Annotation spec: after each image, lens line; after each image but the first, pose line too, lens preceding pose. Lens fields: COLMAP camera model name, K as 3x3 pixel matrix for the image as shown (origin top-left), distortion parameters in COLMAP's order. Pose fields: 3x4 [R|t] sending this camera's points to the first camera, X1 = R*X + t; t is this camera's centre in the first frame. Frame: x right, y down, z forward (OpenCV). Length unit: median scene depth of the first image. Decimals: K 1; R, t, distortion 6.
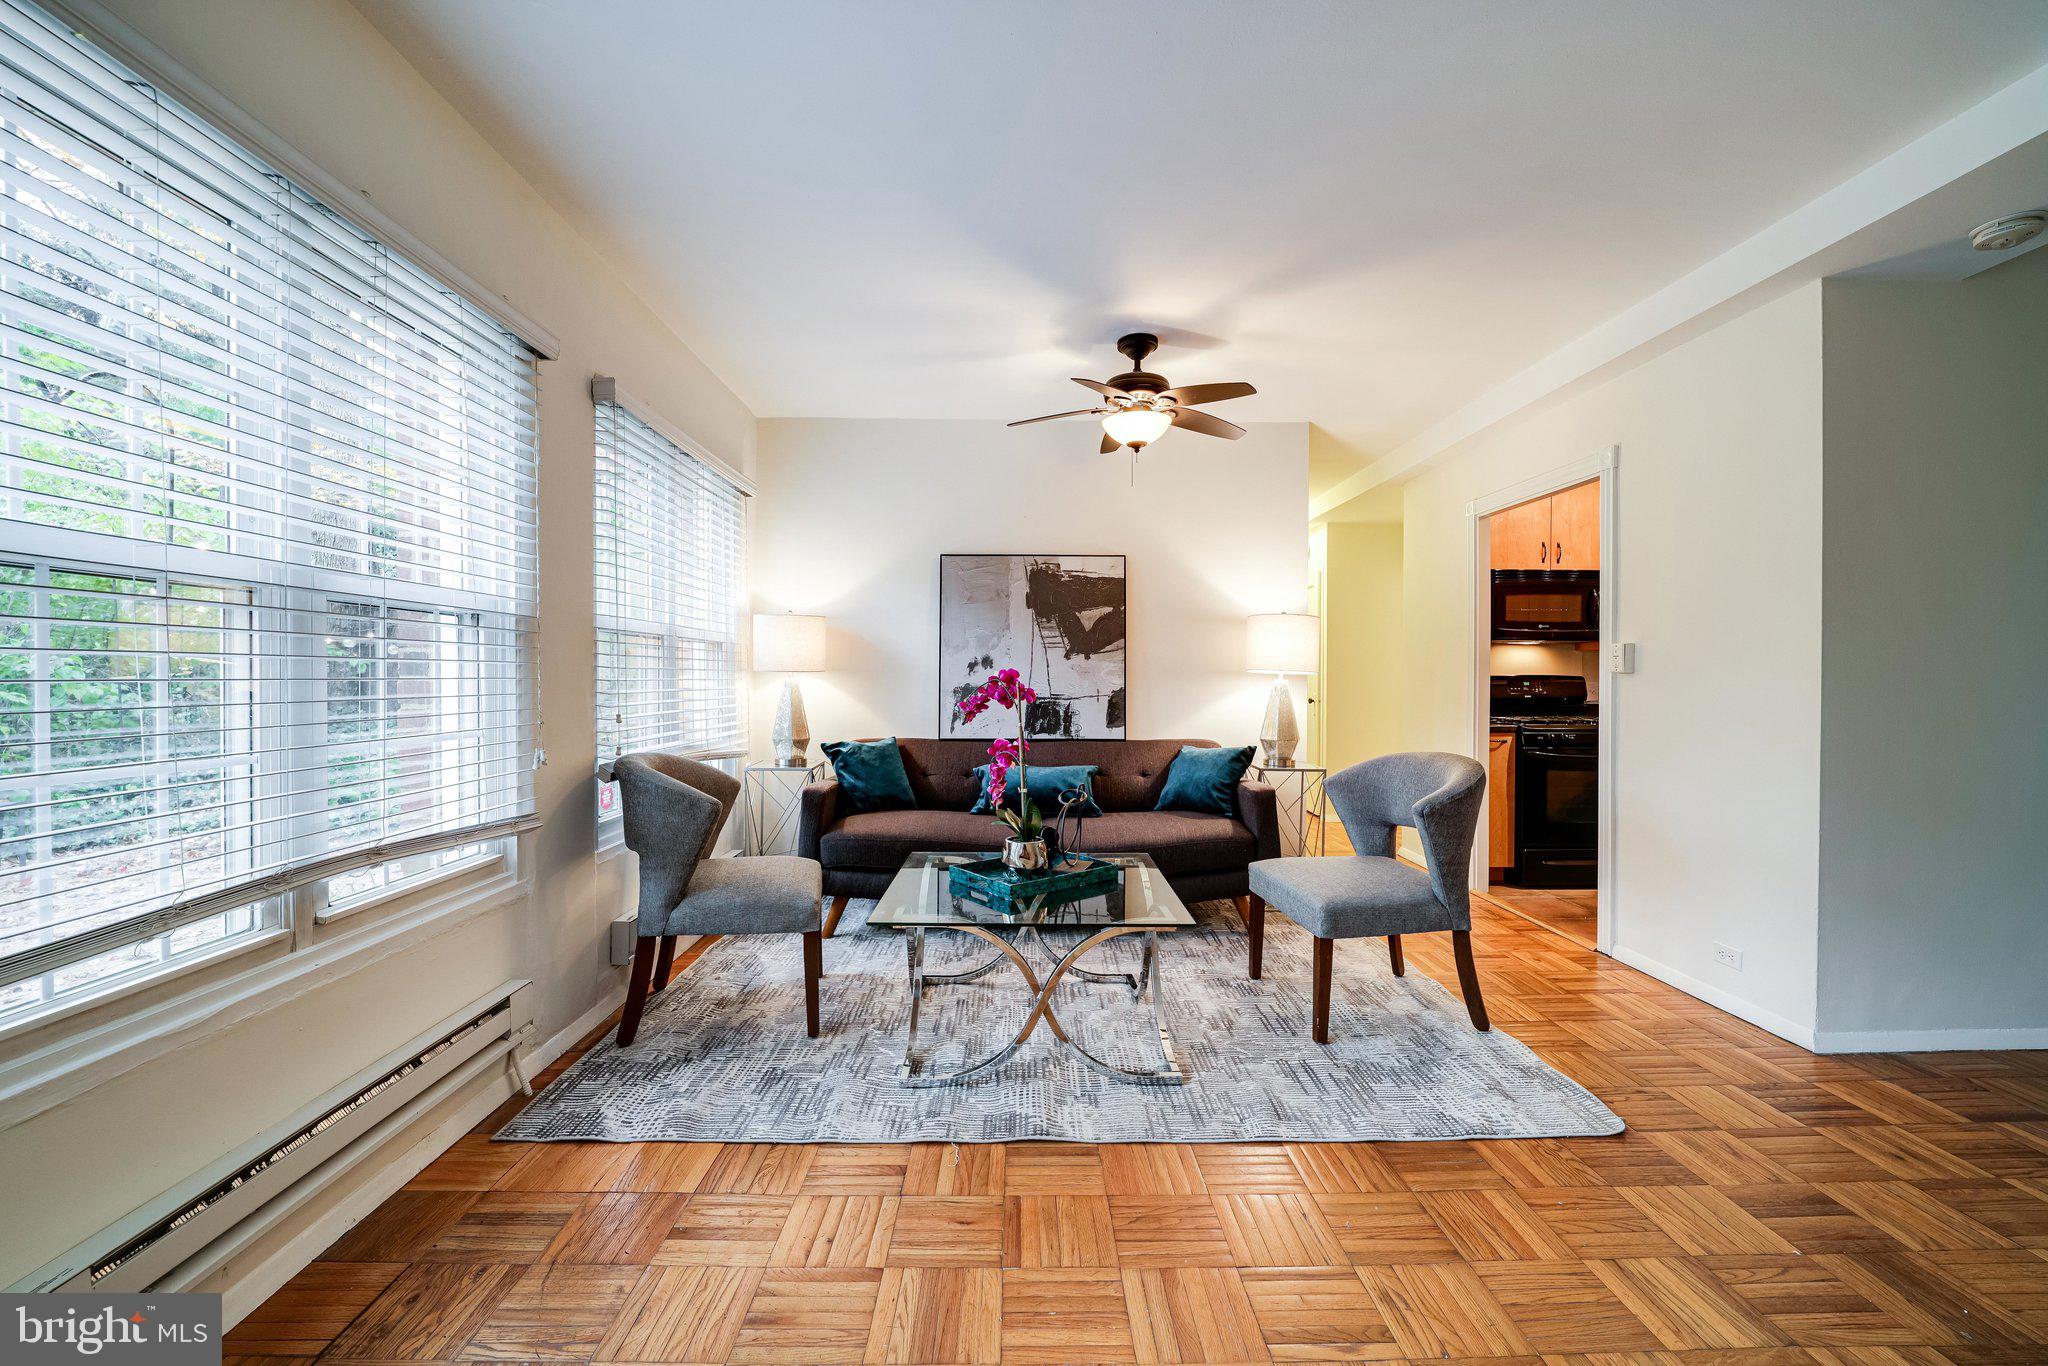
lens RADIAL K [[819.7, 0, 1029.7], [0, 819.7, 683.9], [0, 0, 1]] dist [-0.008330, -0.003402]
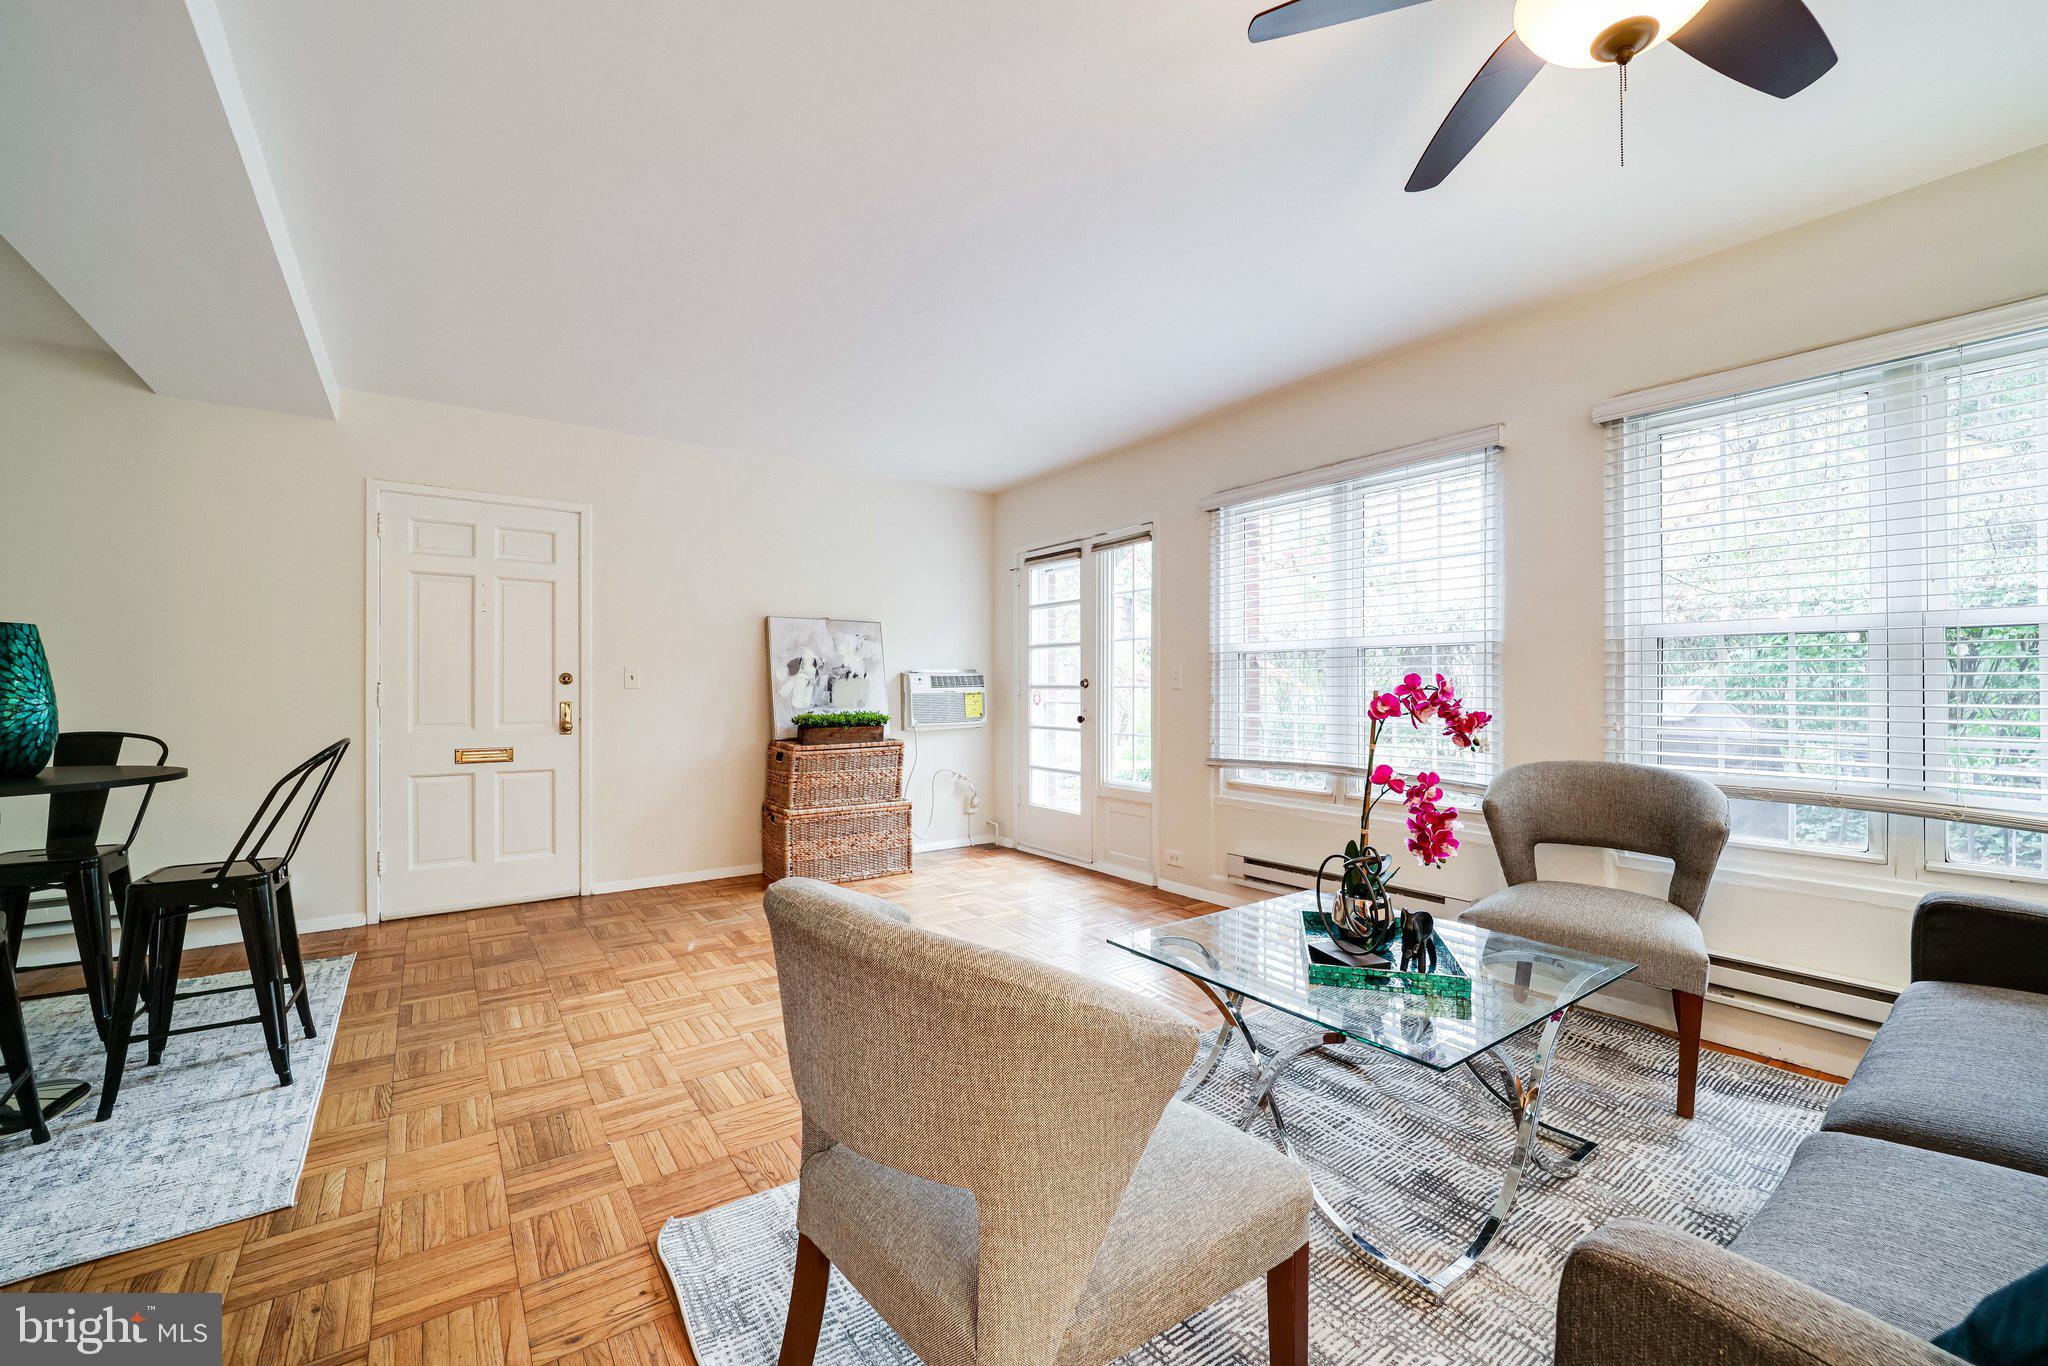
lens RADIAL K [[819.7, 0, 1026.4], [0, 819.7, 688.6], [0, 0, 1]] dist [-0.008330, -0.003402]
pose [[-0.818161, 0.000869, -0.574989, 0.567533], [-0.006977, 0.999910, 0.011439, -0.009501], [0.574947, 0.013371, -0.818081, 1.175368]]
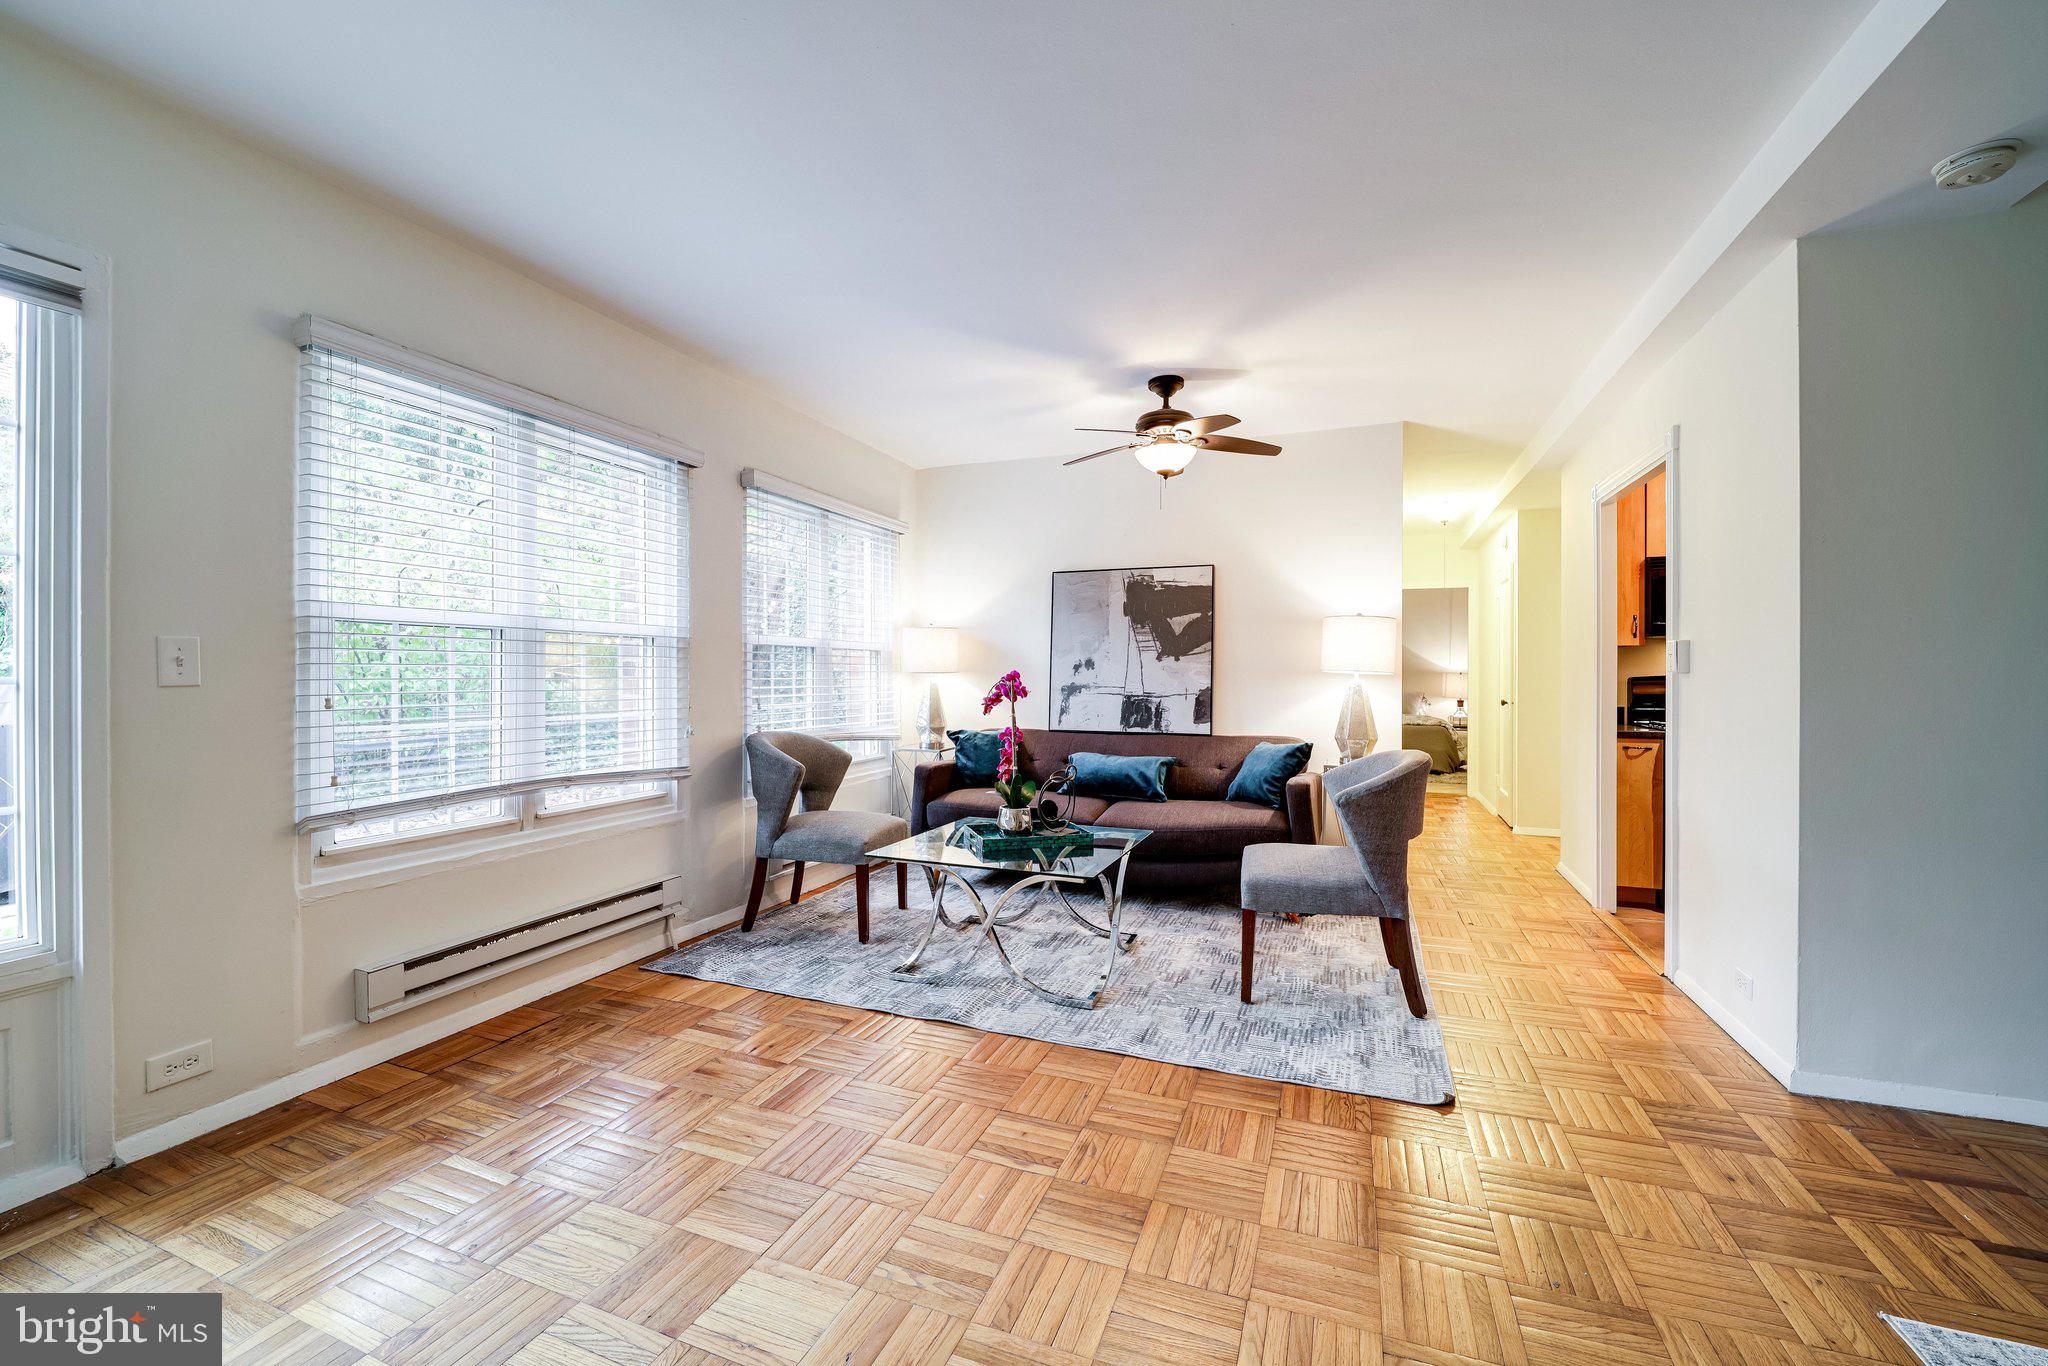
lens RADIAL K [[819.7, 0, 1030.0], [0, 819.7, 675.3], [0, 0, 1]] dist [-0.008330, -0.003402]
pose [[0.927371, -0.000747, -0.374141, 0.391417], [-0.003138, 0.999947, -0.009775, 0.000904], [0.374129, 0.010239, 0.927320, -0.123653]]
